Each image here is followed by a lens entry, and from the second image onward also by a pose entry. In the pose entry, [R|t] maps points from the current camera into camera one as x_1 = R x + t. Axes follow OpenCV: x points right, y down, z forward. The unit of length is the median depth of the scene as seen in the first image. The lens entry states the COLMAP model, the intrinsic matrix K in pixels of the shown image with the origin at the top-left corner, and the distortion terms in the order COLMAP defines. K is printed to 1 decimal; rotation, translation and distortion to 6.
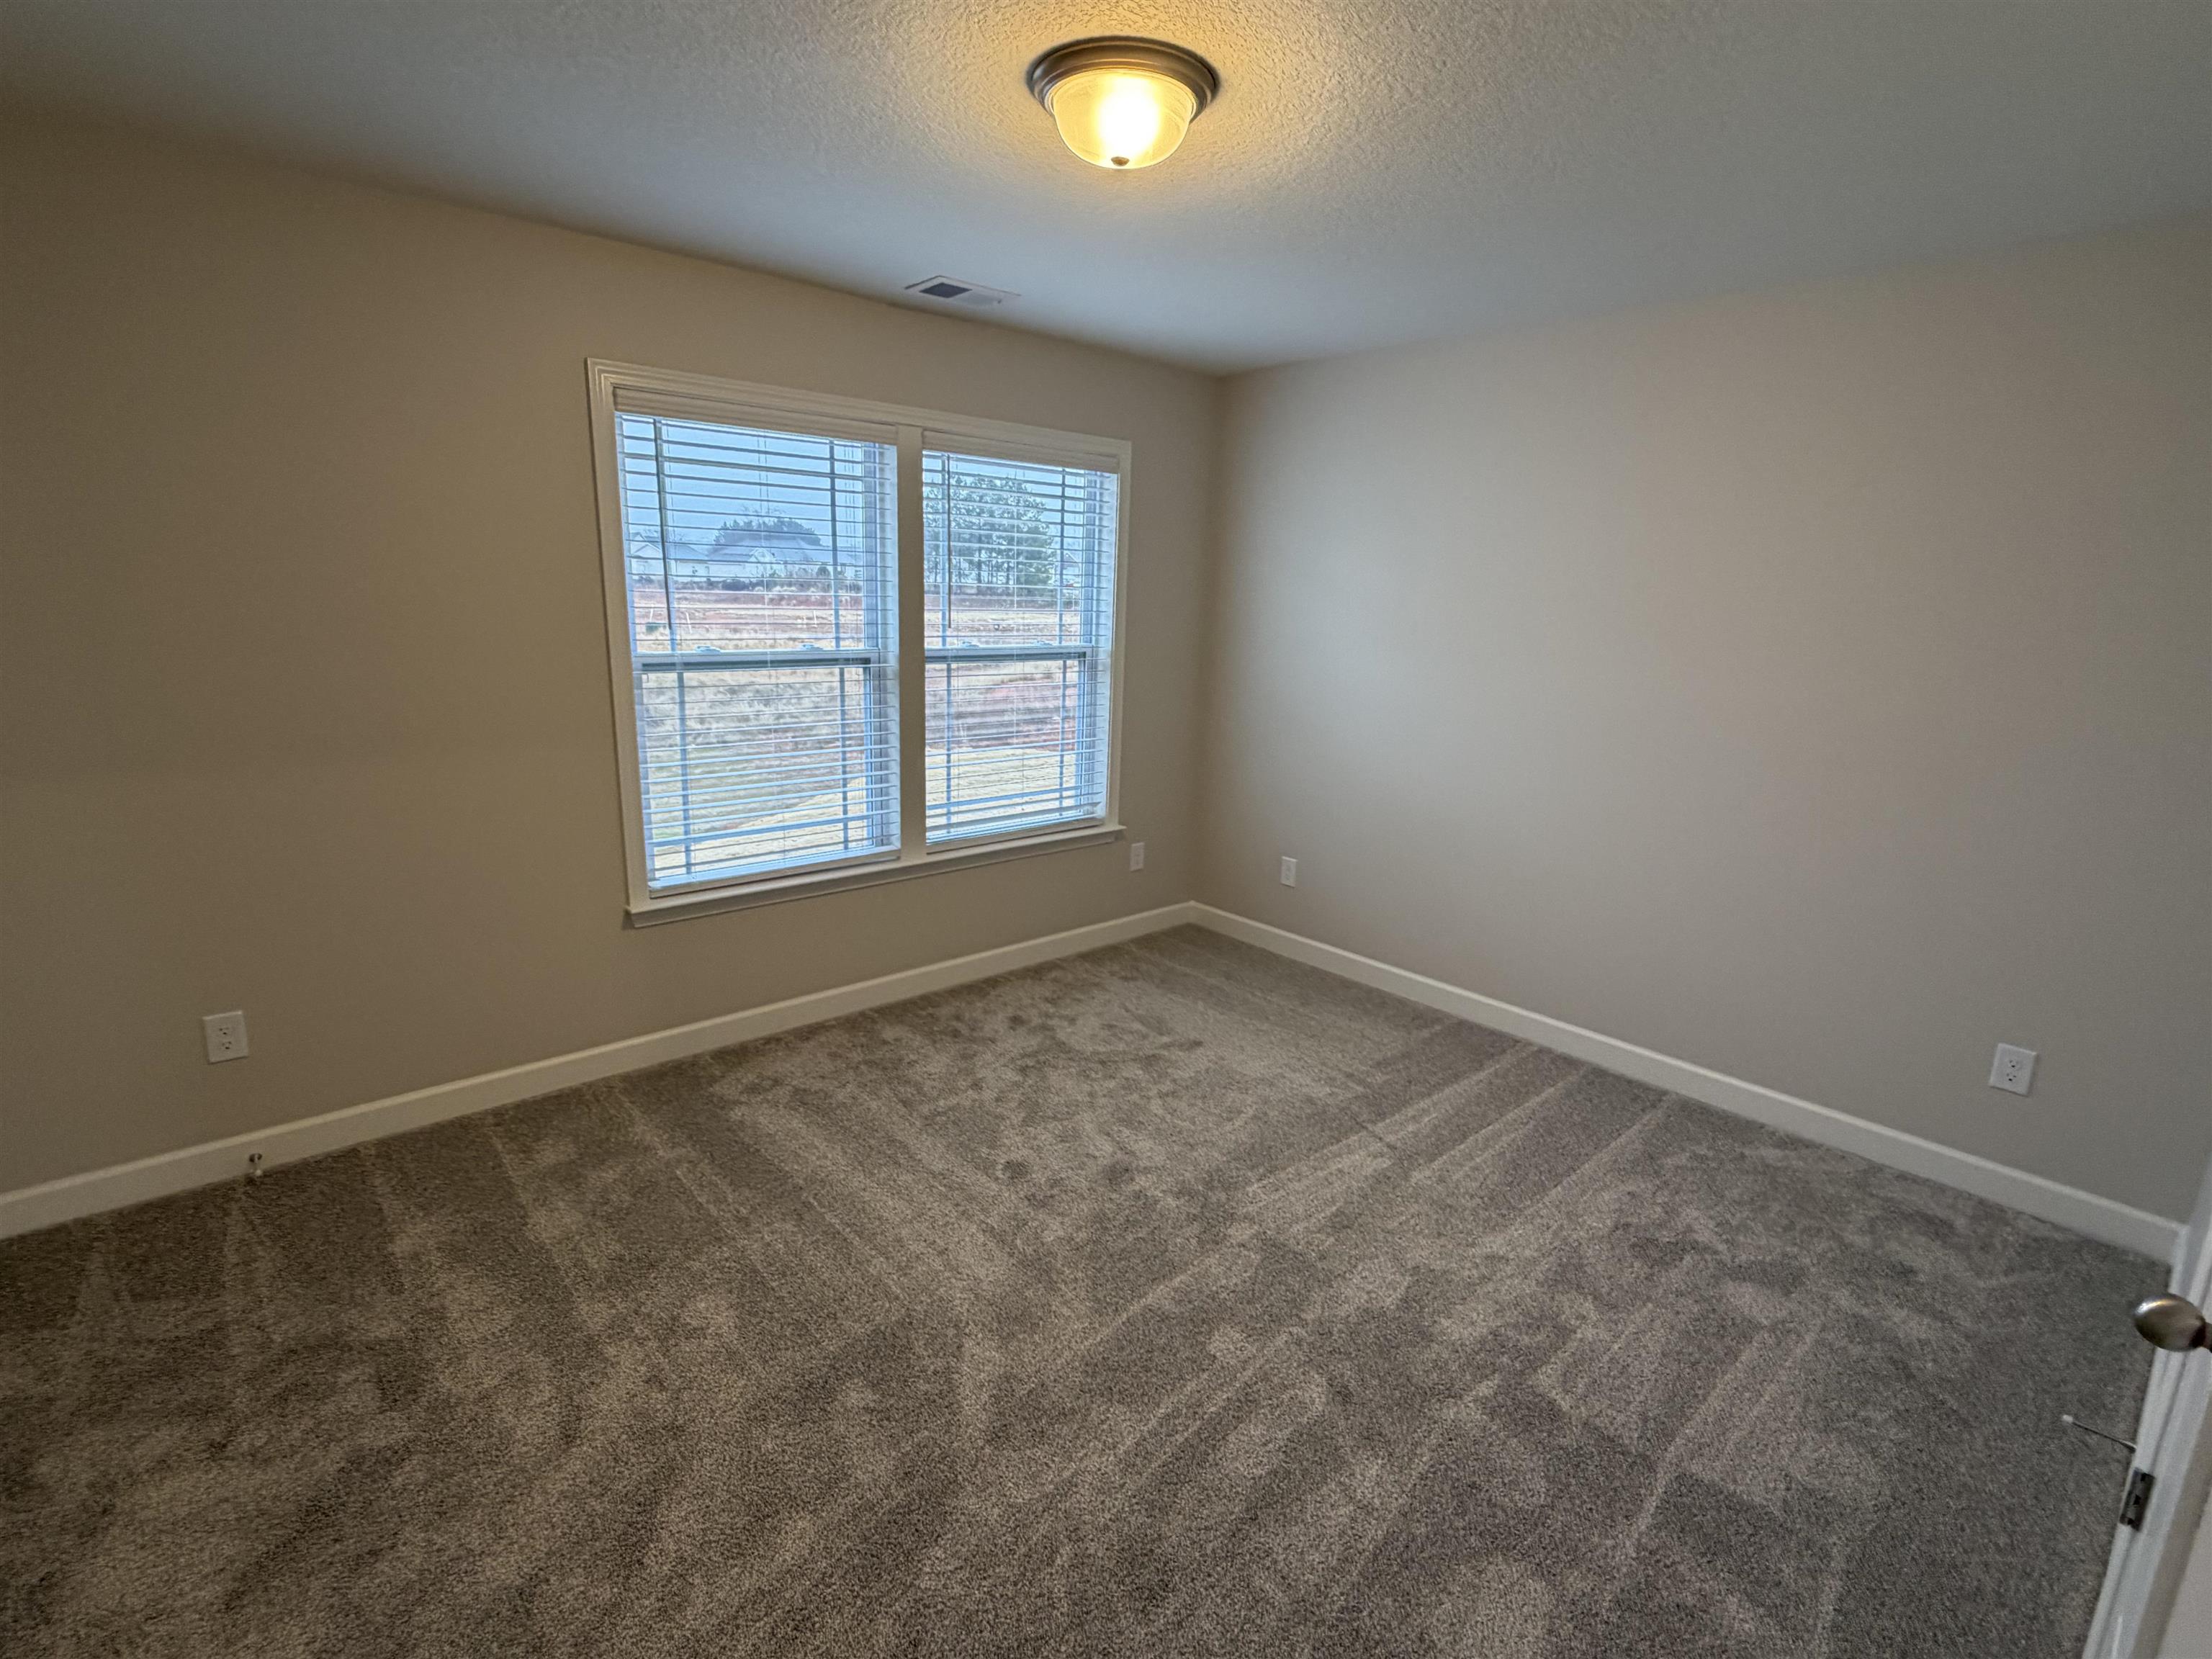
lens RADIAL K [[1027.8, 0, 1106.0], [0, 1027.8, 829.5], [0, 0, 1]] dist [-0.000407, -0.000026]
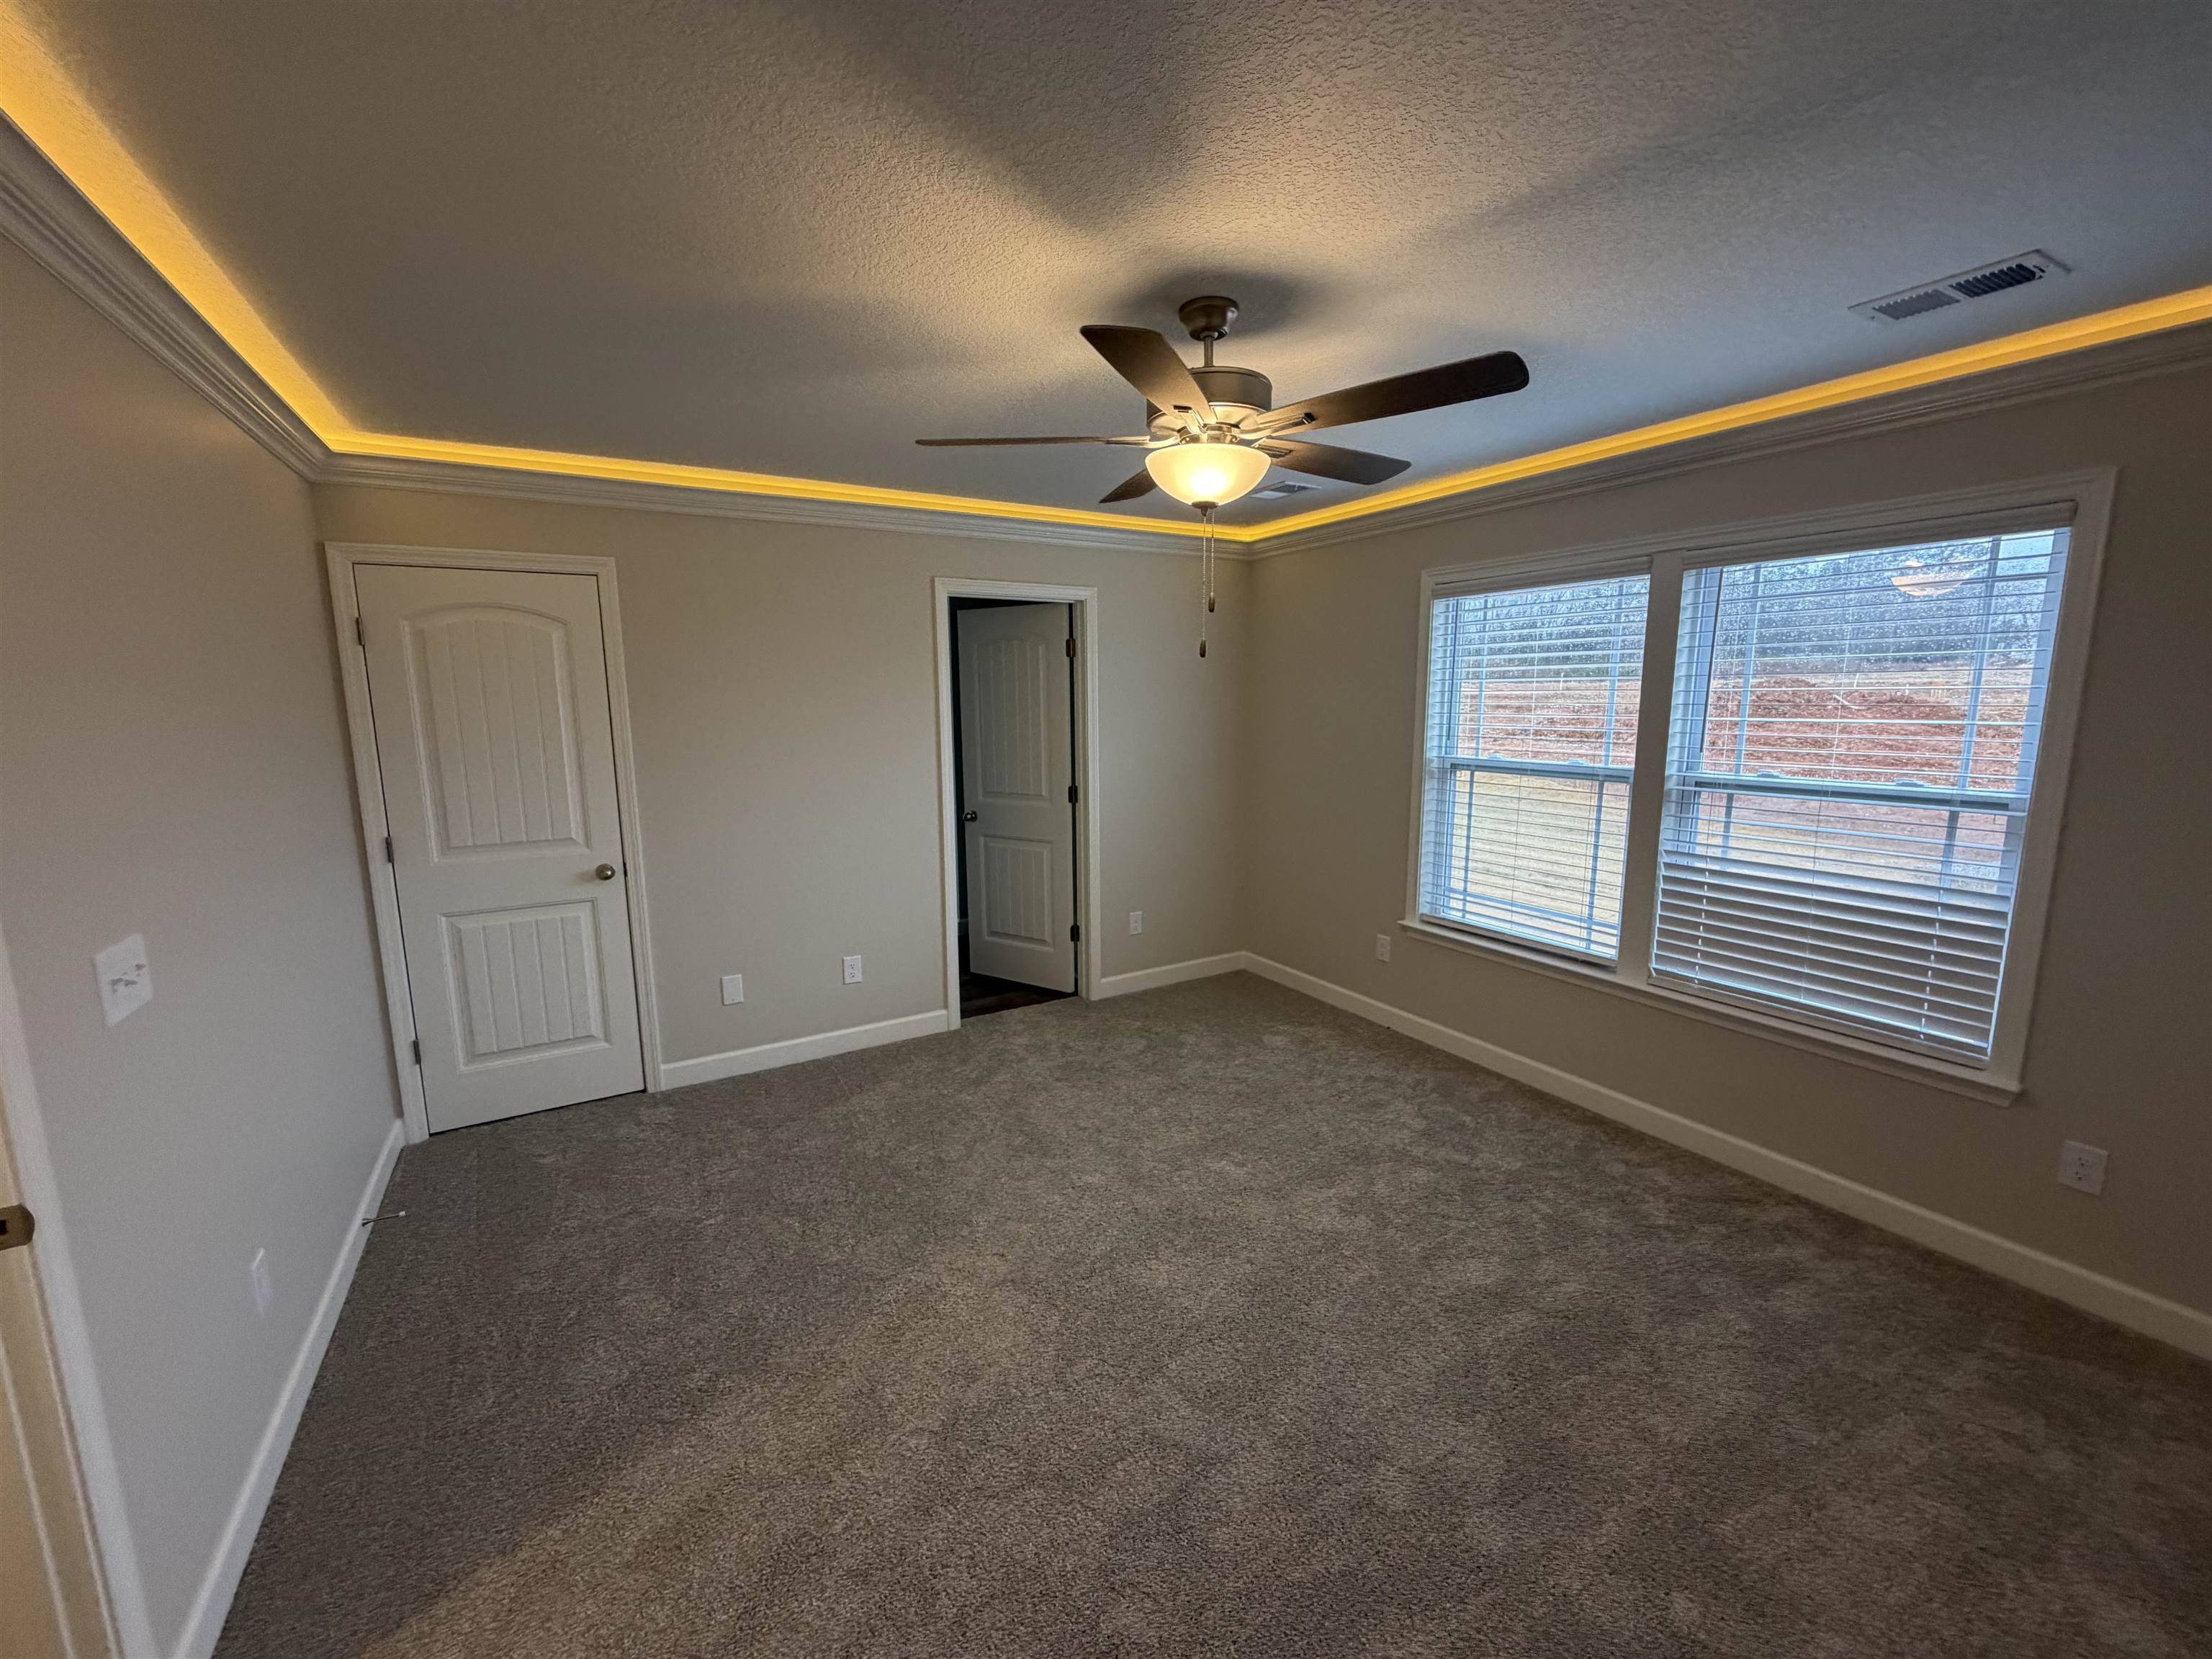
lens RADIAL K [[881.7, 0, 1095.7], [0, 881.7, 833.0], [0, 0, 1]] dist [-0.001936, -0.000170]
pose [[-0.178432, 0.119218, -0.976703, 0.795429], [-0.231875, 0.959582, 0.159489, -0.137011], [0.956241, 0.254931, -0.143577, 0.665490]]
